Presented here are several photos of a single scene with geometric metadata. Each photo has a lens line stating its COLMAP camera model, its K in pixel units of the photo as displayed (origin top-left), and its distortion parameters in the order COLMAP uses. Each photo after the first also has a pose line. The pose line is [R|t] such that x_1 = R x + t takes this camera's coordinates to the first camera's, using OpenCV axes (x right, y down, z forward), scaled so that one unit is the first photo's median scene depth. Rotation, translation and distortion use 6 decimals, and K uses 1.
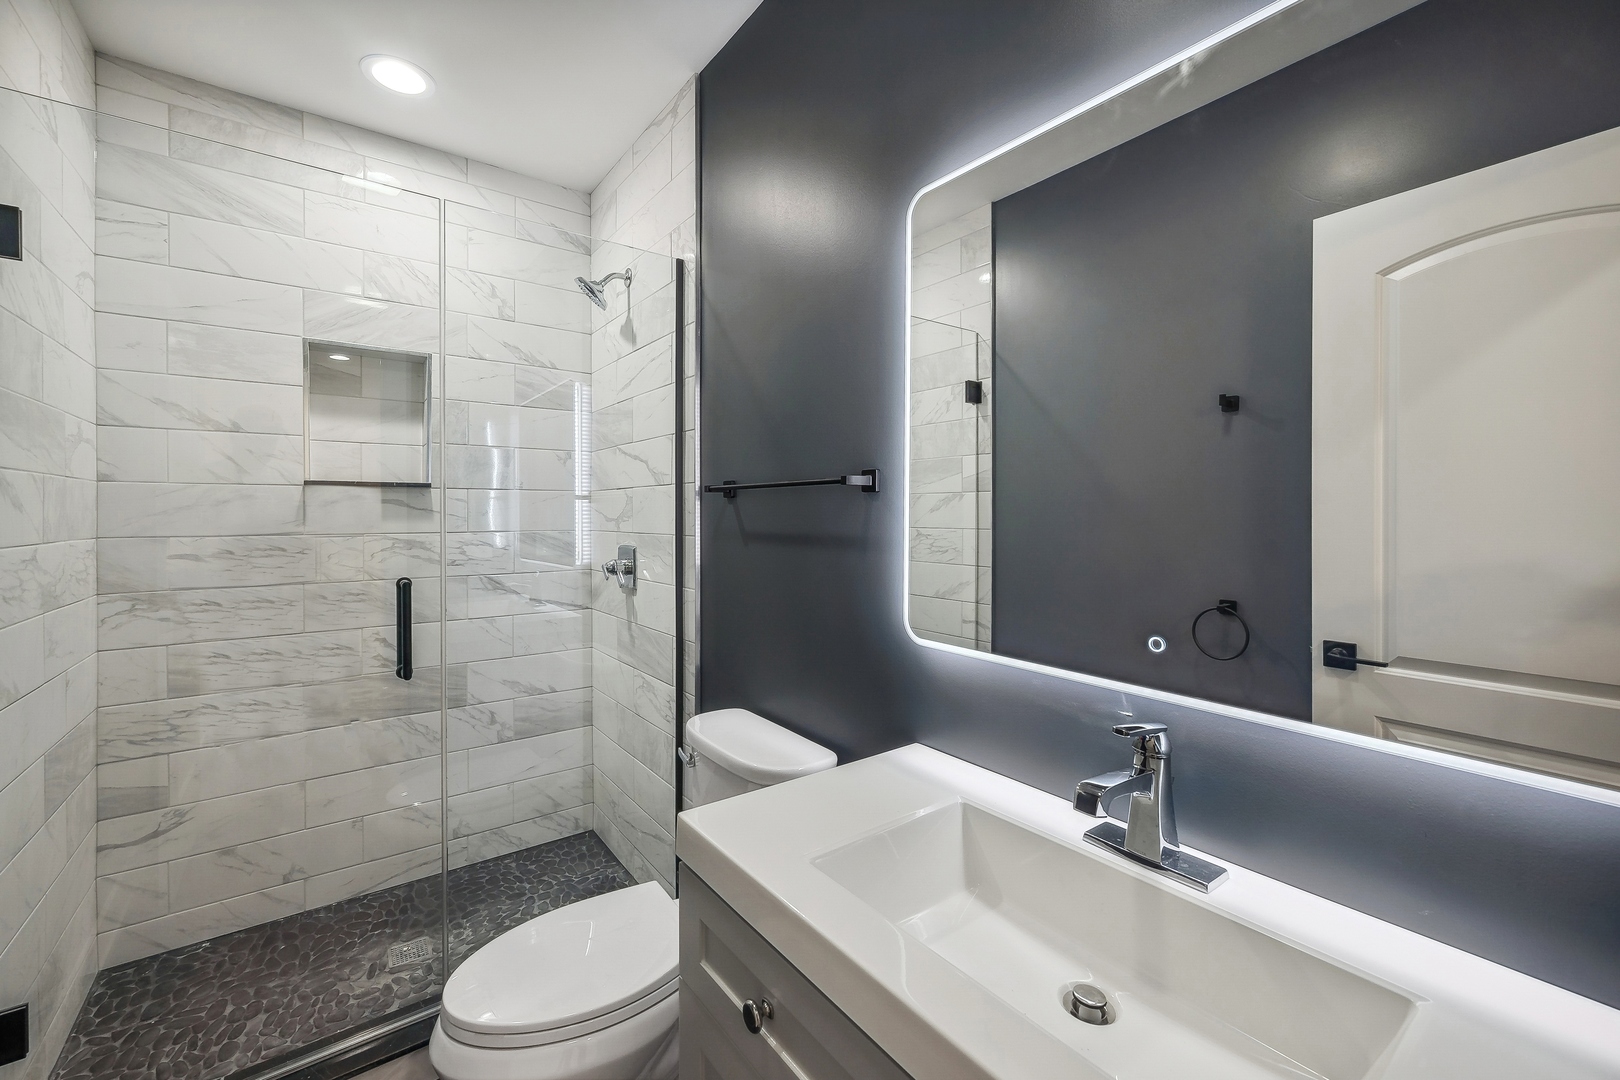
lens RADIAL K [[656.5, 0, 805.7], [0, 656.5, 520.7], [0, 0, 1]] dist [-0.003533, 0.005262]
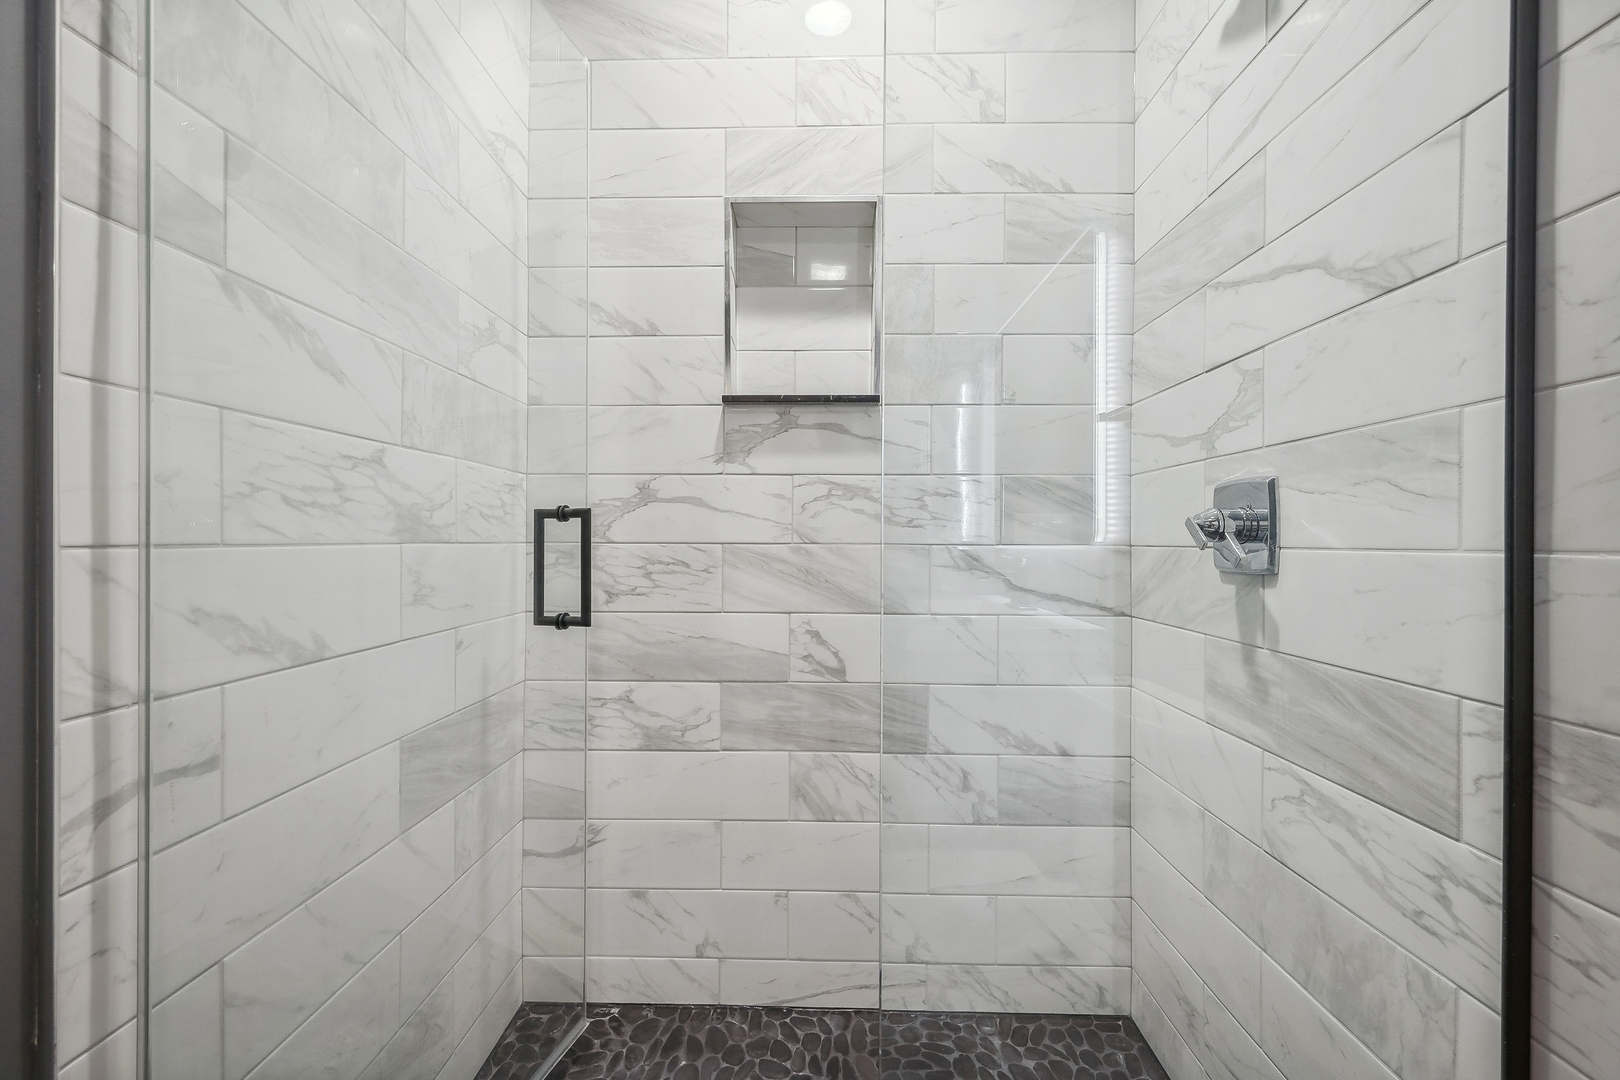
lens RADIAL K [[652.8, 0, 808.9], [0, 652.8, 535.3], [0, 0, 1]] dist [-0.002525, 0.000754]
pose [[0.788803, 0.001883, -0.614643, -0.232981], [-0.011094, 0.999876, -0.011175, 0.086255], [0.614545, 0.015634, 0.788726, 0.455198]]
